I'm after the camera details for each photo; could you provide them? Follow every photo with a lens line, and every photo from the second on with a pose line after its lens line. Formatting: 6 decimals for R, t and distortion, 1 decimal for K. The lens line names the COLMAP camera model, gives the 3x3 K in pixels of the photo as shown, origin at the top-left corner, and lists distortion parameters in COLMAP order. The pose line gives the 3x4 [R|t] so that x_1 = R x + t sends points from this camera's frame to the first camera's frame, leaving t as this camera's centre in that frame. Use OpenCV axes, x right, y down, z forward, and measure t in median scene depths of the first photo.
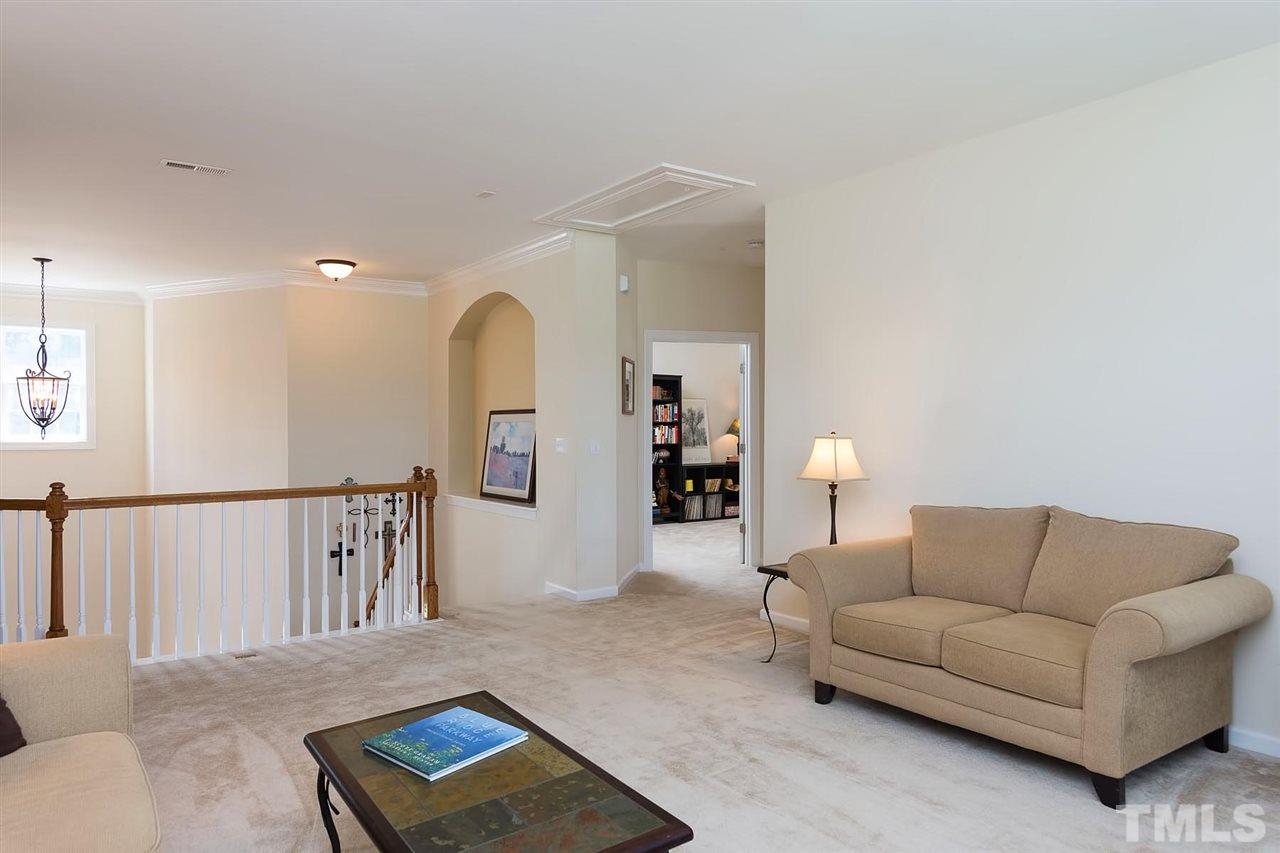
lens RADIAL K [[795.4, 0, 640.0], [0, 795.4, 426.5], [0, 0, 1]] dist [-0.002635, -0.000101]
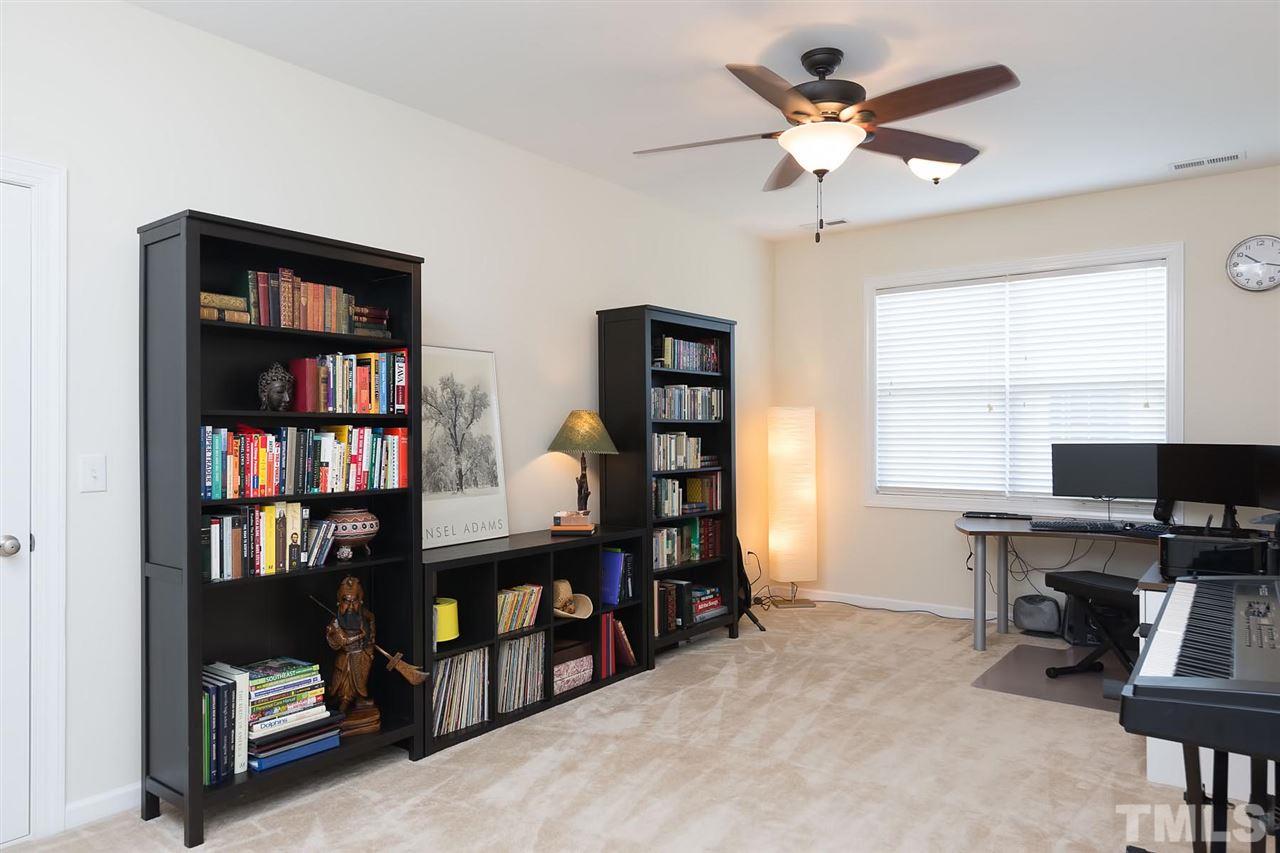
lens RADIAL K [[795.4, 0, 640.0], [0, 795.4, 426.5], [0, 0, 1]] dist [-0.002635, -0.000101]
pose [[0.950526, 0.004784, 0.310609, 0.037063], [-0.002851, 0.999974, -0.006677, 0.000199], [-0.310633, 0.005461, 0.950514, 0.678597]]
